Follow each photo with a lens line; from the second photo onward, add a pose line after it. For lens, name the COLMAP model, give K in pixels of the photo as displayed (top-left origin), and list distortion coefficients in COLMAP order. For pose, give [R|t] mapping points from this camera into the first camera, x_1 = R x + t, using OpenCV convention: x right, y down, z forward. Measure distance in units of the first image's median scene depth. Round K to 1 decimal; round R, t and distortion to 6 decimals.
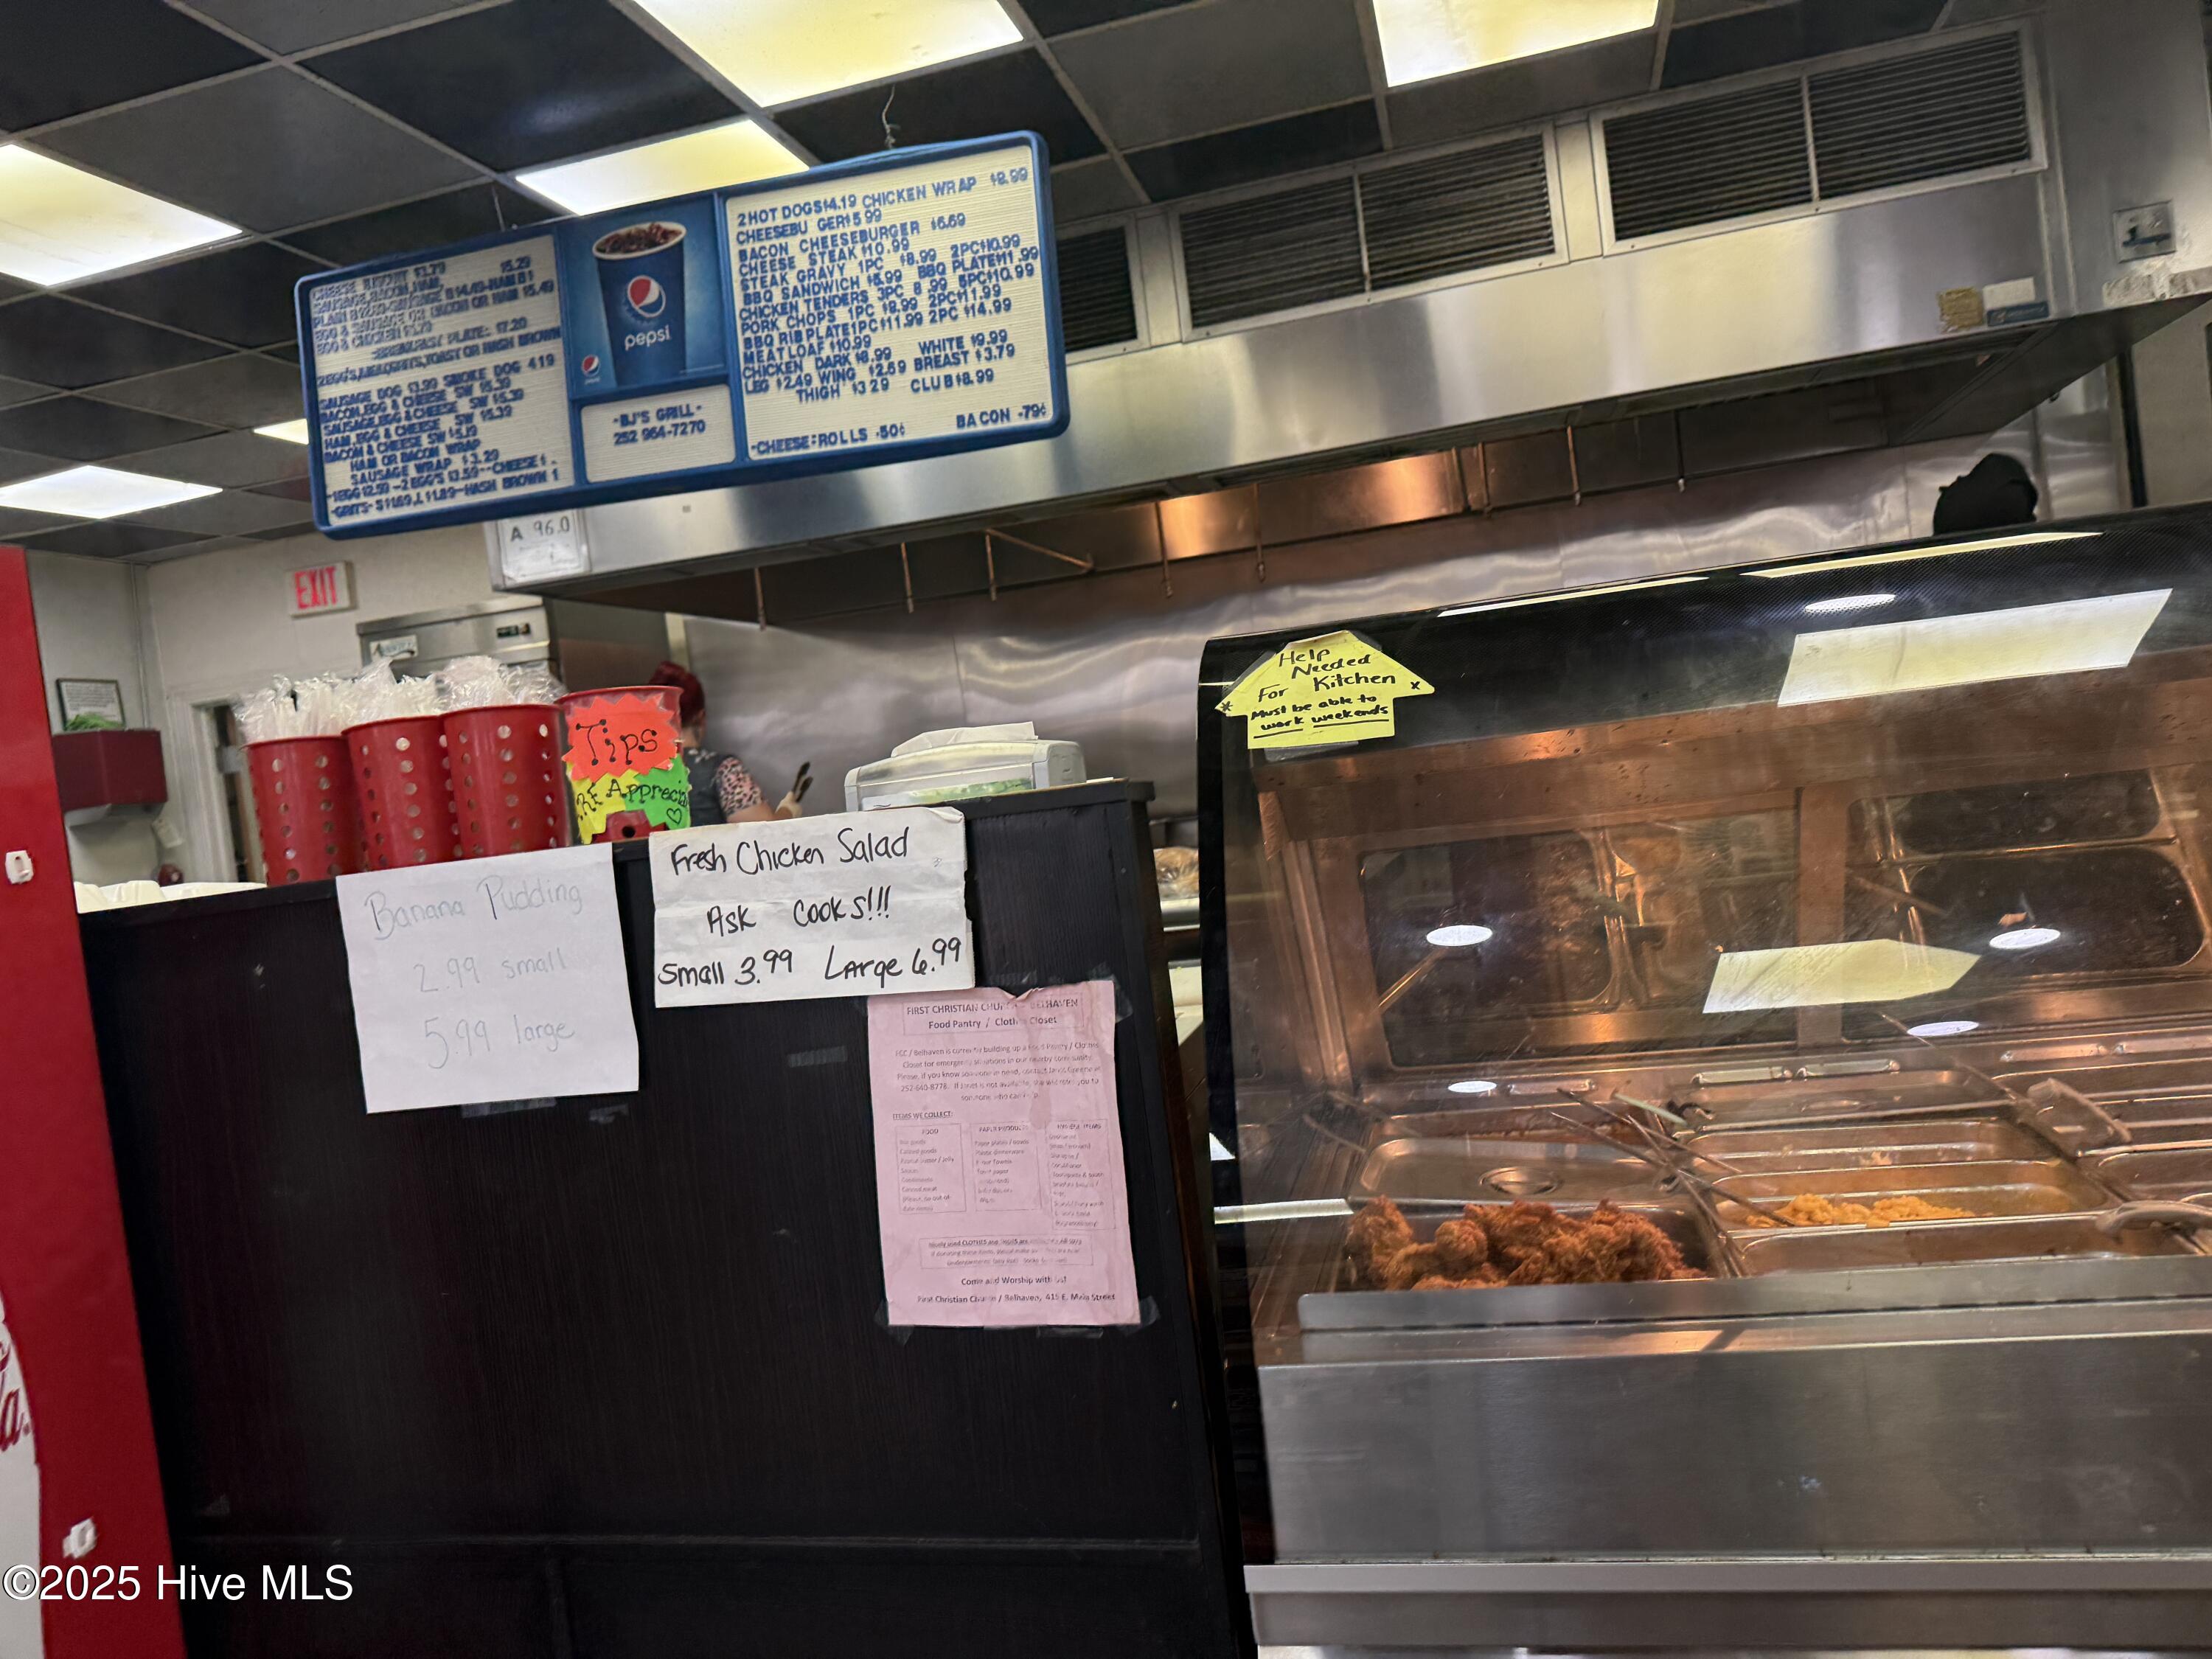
lens RADIAL K [[1577.6, 0, 1109.2], [0, 1577.6, 799.2], [0, 0, 1]] dist [-0.005146, -0.001374]
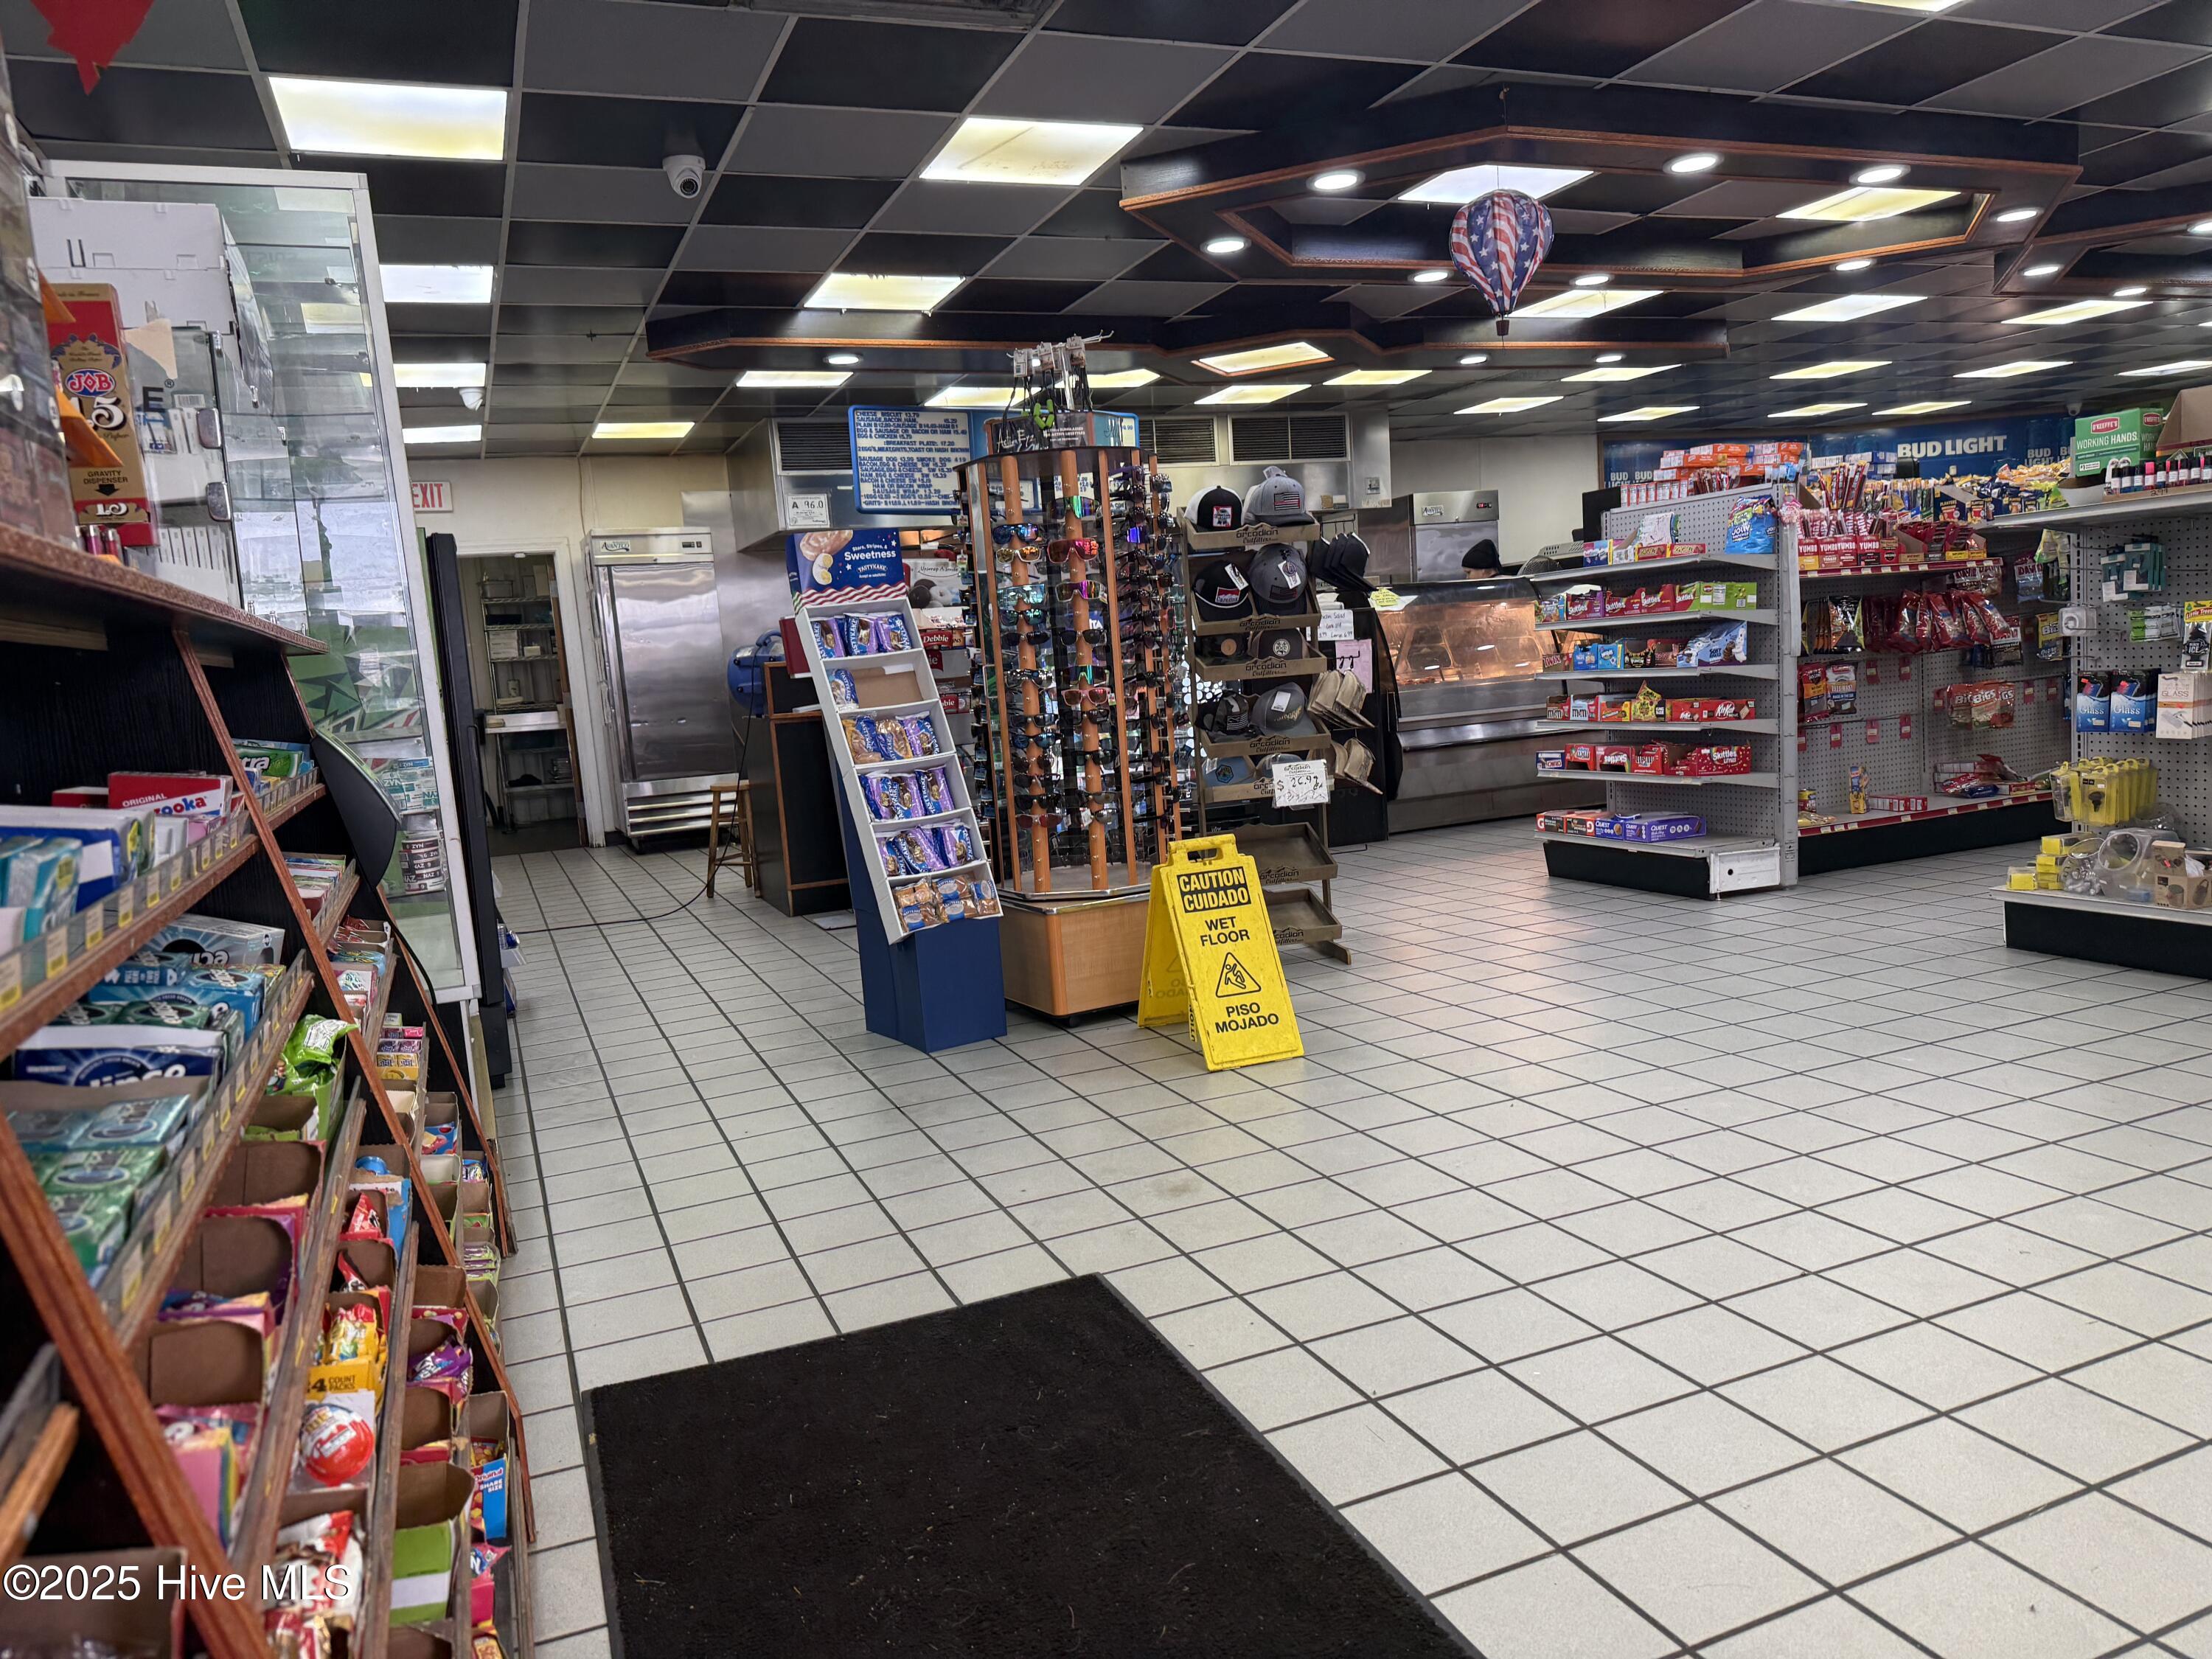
lens RADIAL K [[1529.6, 0, 1094.5], [0, 1529.6, 822.7], [0, 0, 1]] dist [0.120752, -0.222983]
pose [[0.797407, -0.001472, 0.603440, -1.715277], [-0.019021, 0.999439, 0.027572, 0.258123], [-0.603142, -0.033465, 0.796932, -1.221138]]
